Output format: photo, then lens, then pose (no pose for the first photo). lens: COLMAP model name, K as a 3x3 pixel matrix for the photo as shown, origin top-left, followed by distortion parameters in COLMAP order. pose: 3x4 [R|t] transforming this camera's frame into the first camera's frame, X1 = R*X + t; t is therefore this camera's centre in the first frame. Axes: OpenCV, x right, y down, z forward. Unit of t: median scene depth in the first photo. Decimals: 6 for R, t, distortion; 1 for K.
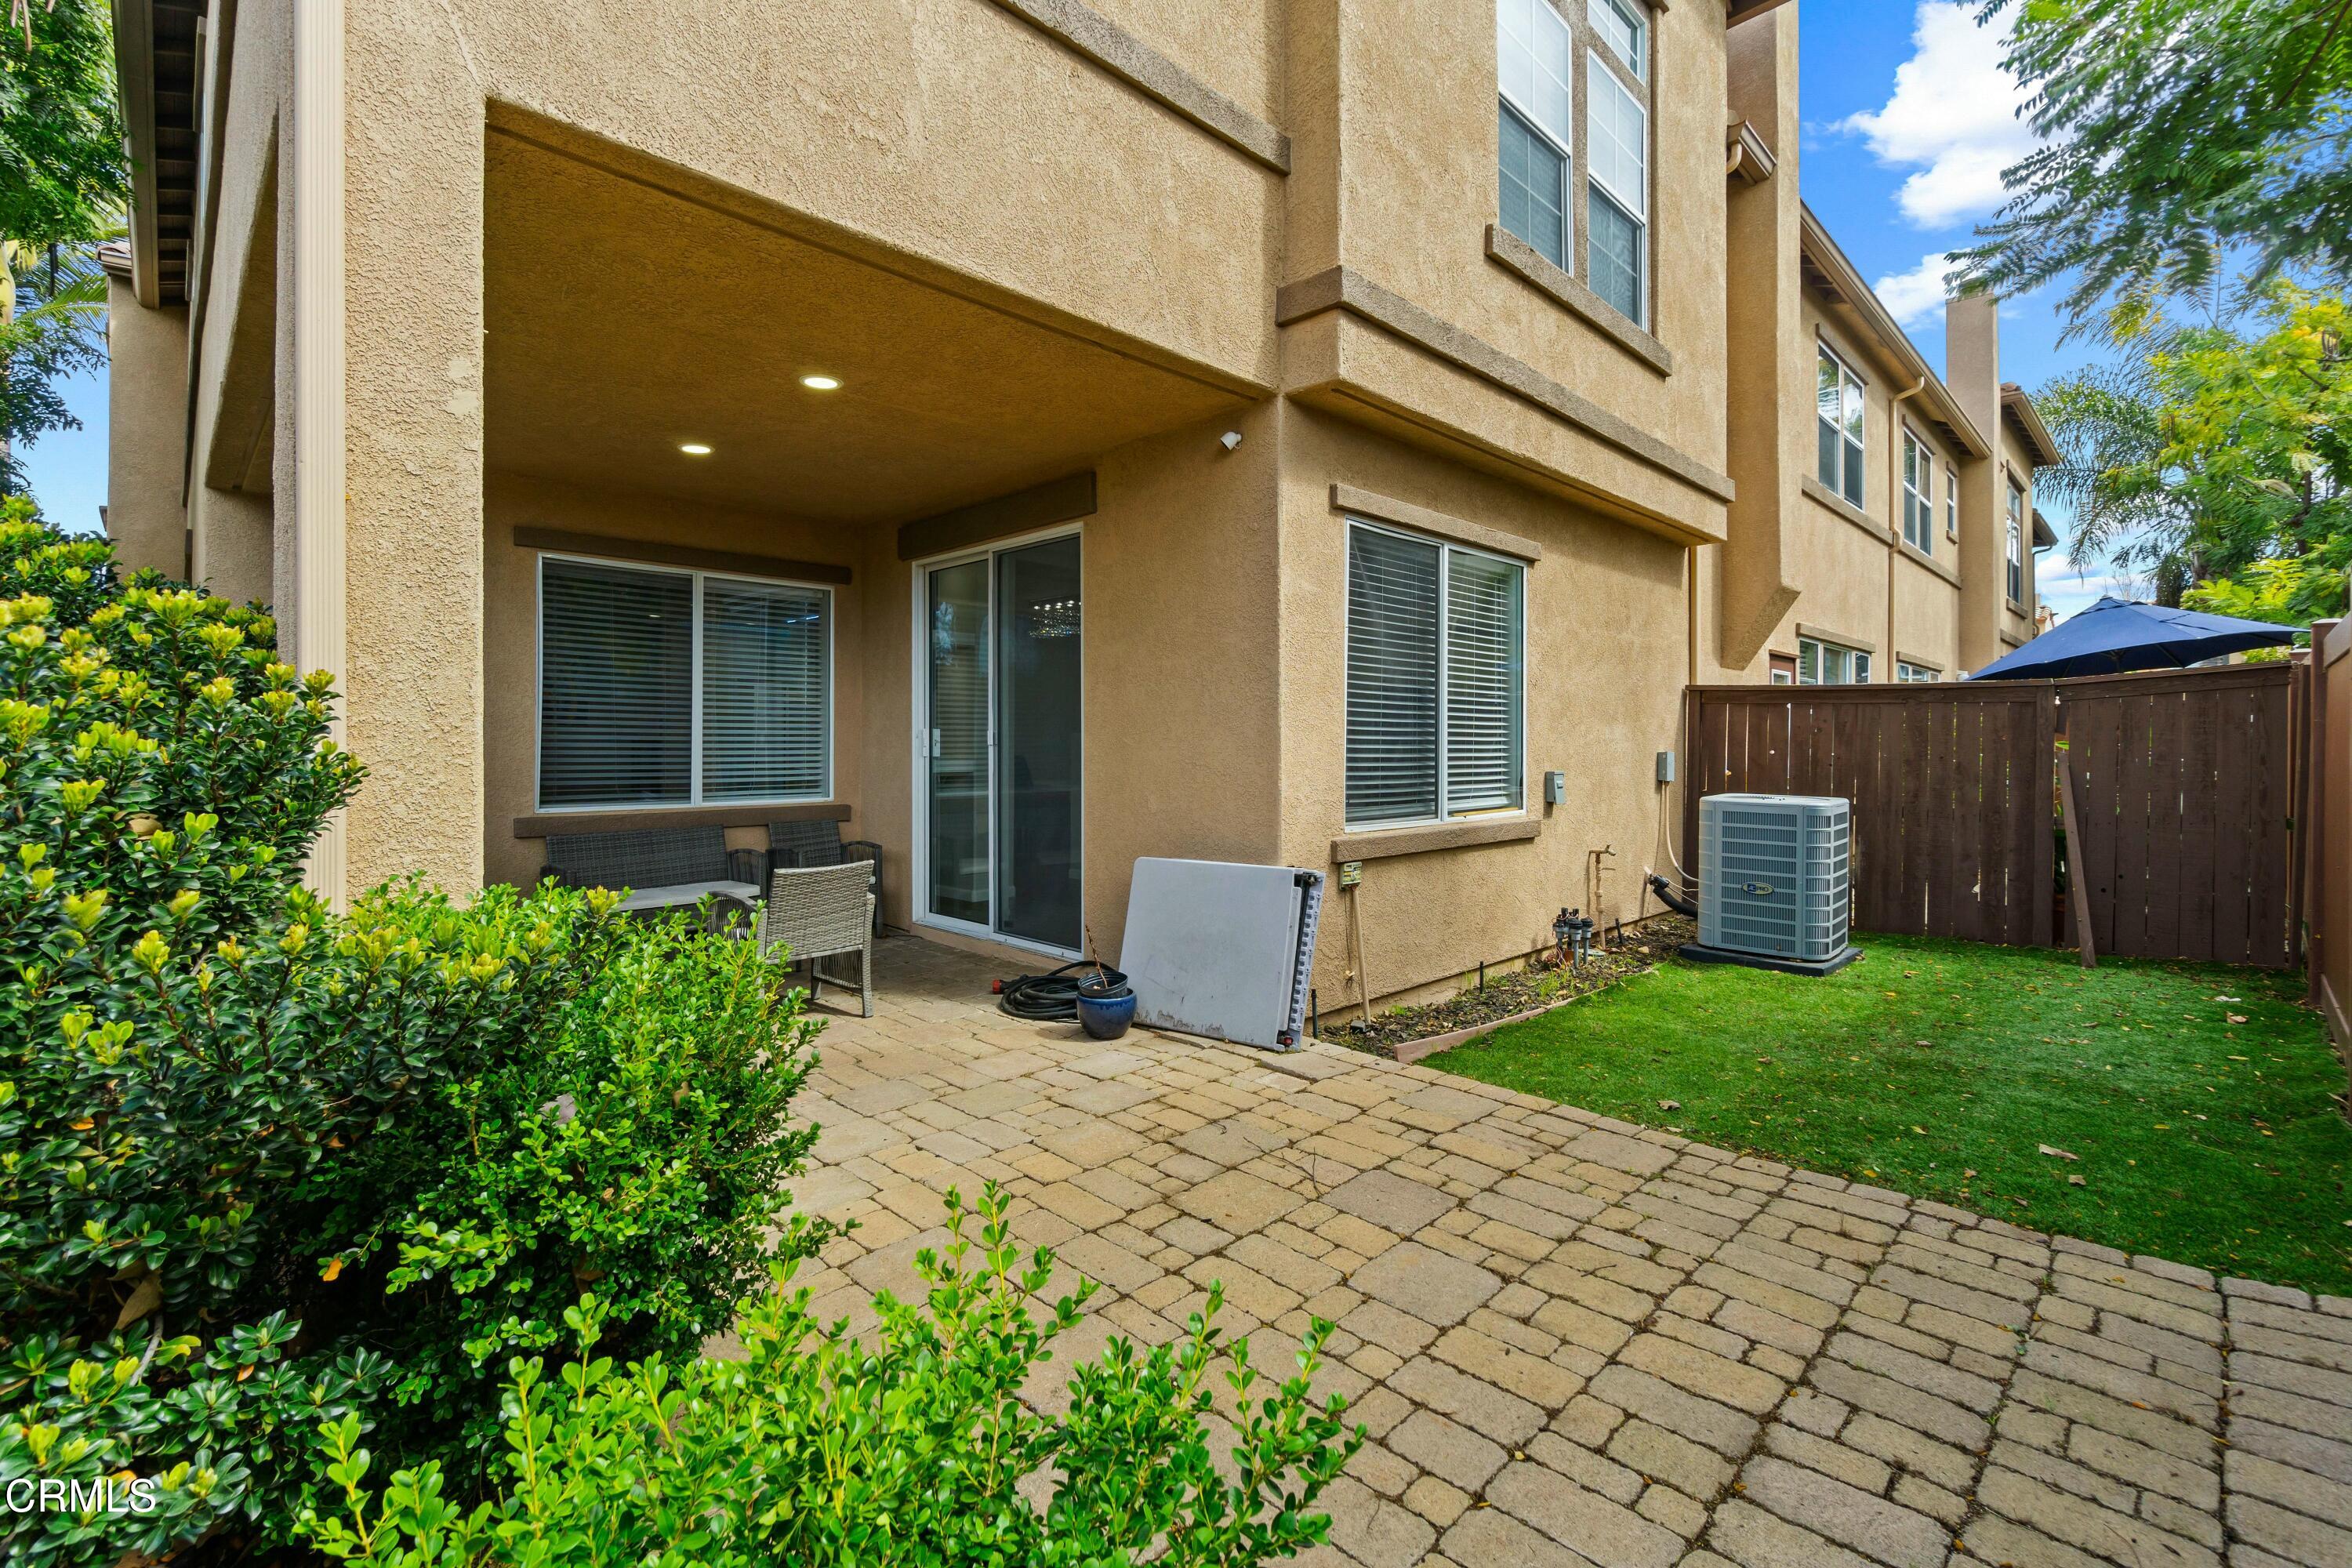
lens RADIAL K [[1034.8, 0, 1184.0], [0, 1034.8, 741.6], [0, 0, 1]] dist [0.001042, 0.000084]
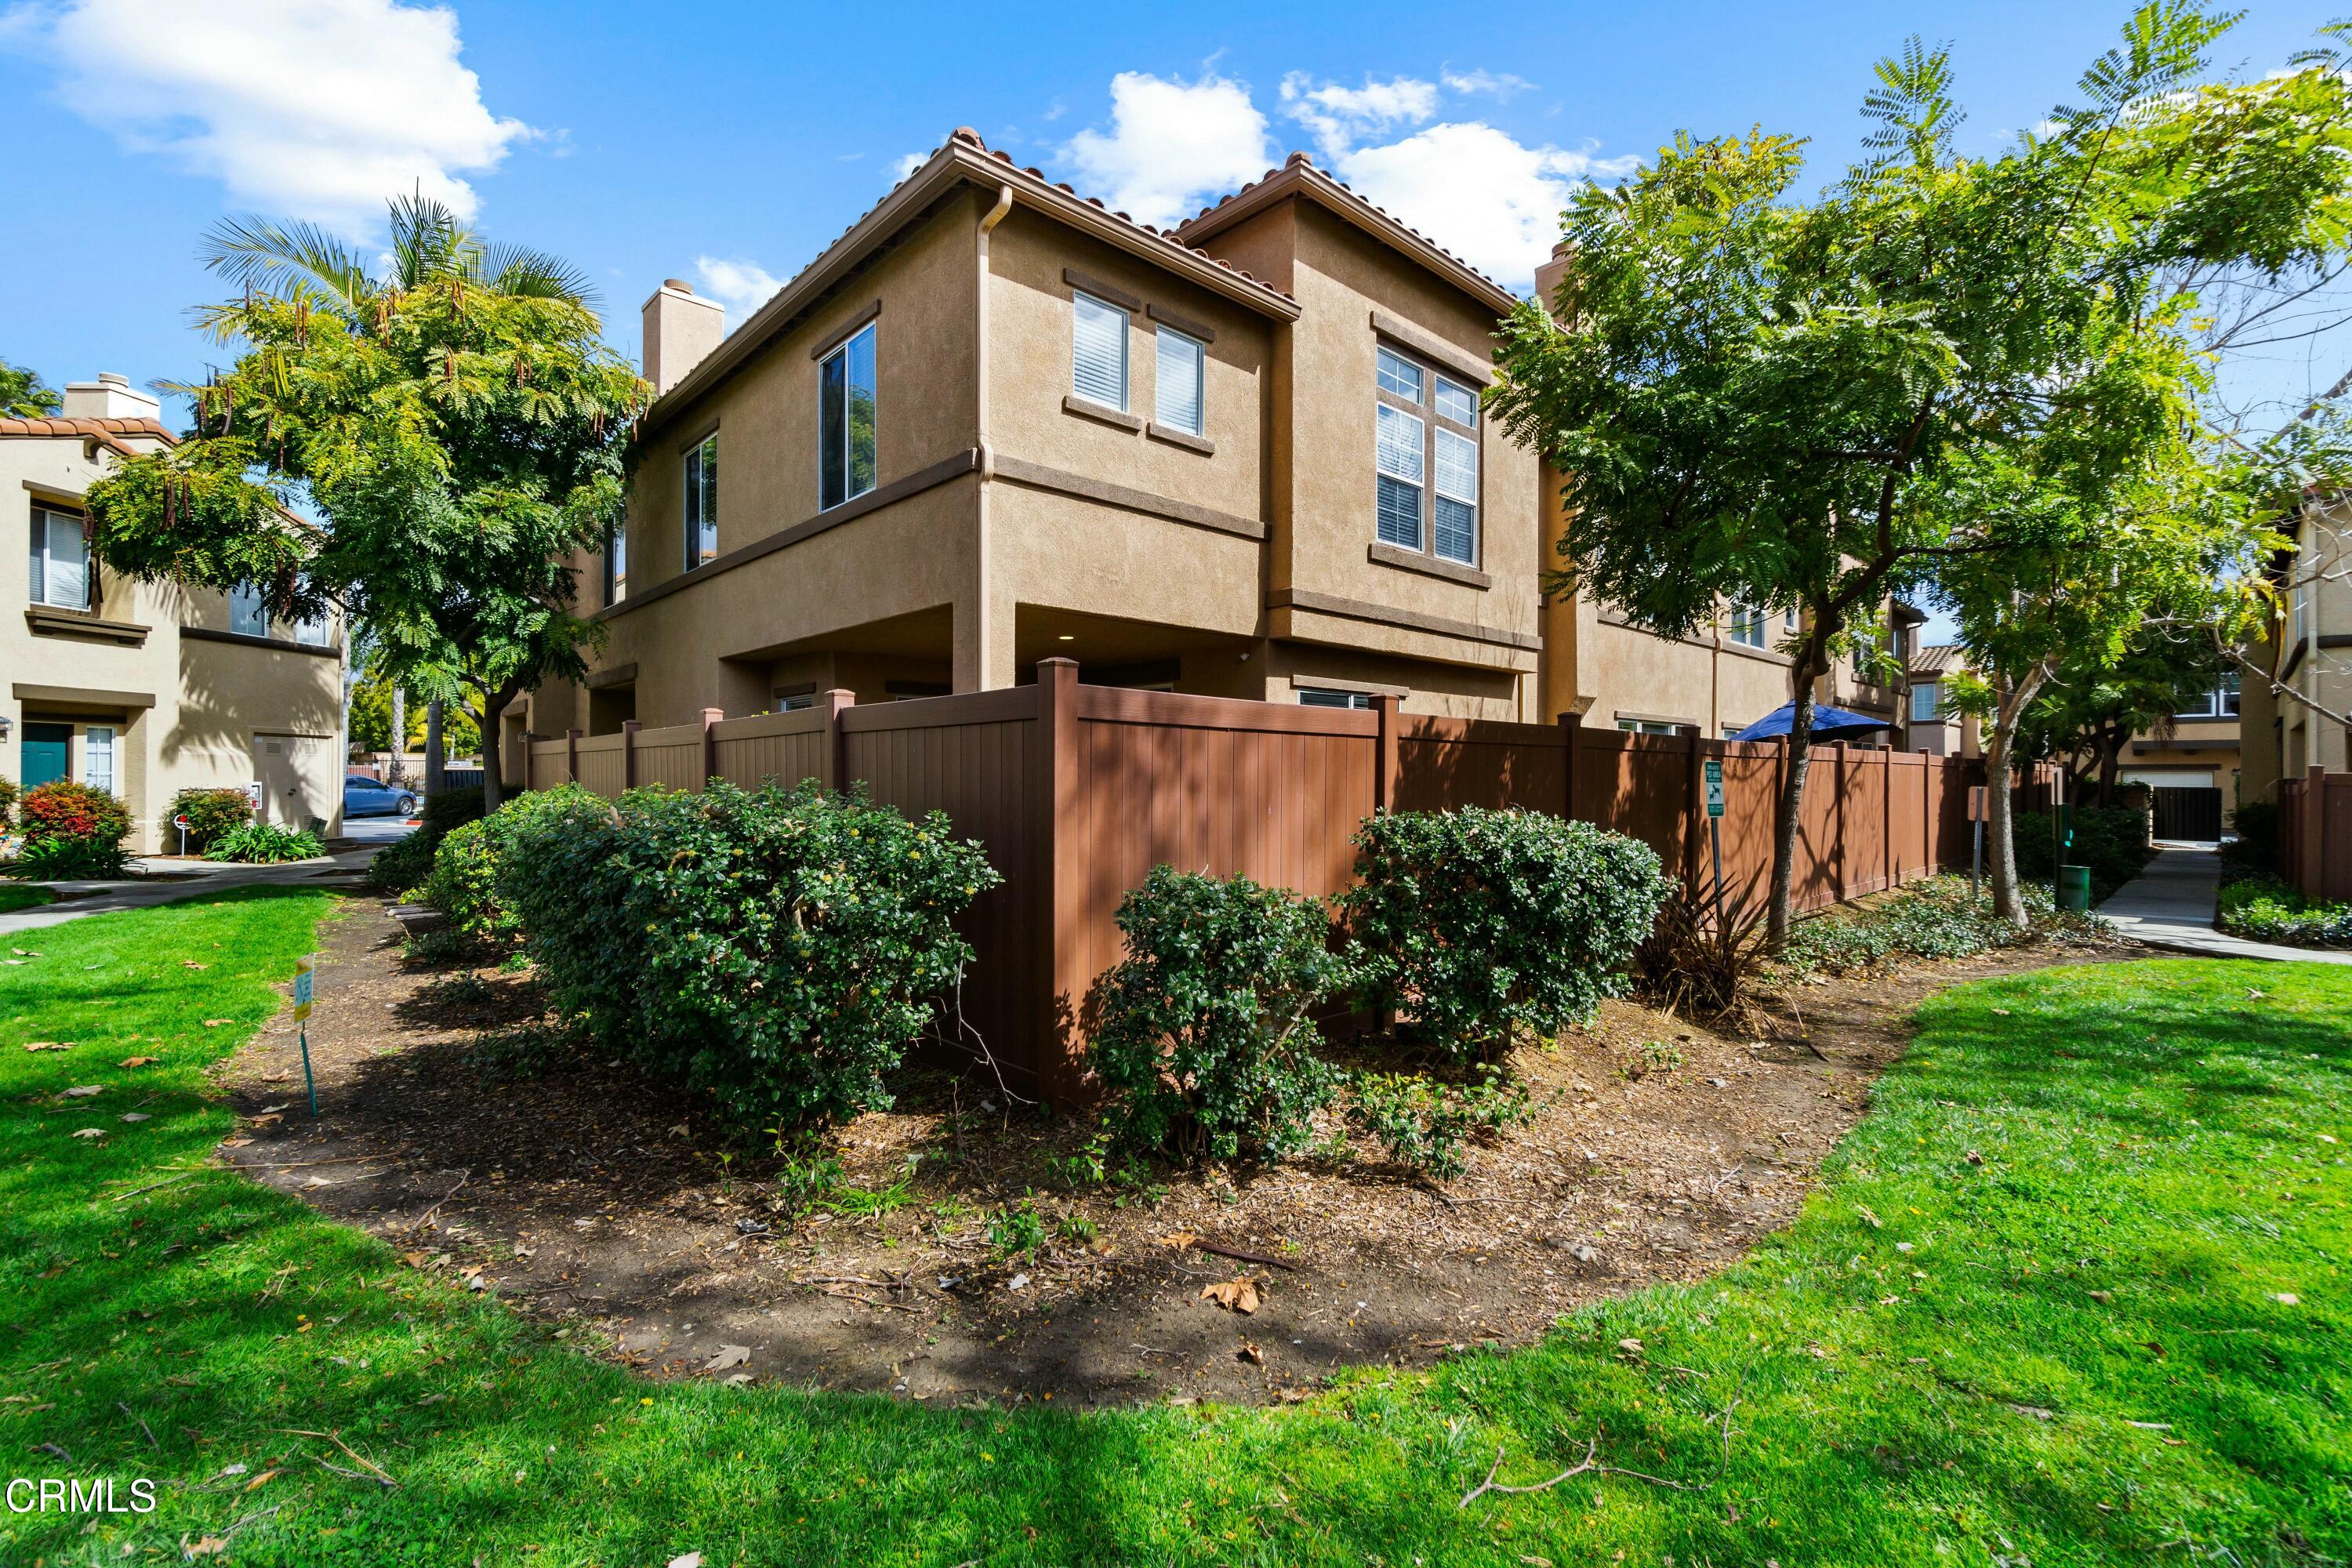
lens RADIAL K [[1019.8, 0, 1179.1], [0, 1019.8, 755.7], [0, 0, 1]] dist [-0.000837, -0.000033]
pose [[0.999507, 0.003606, -0.031205, -0.028049], [-0.004146, 0.999842, -0.017268, -0.044865], [0.031138, 0.017389, 0.999364, -1.256365]]
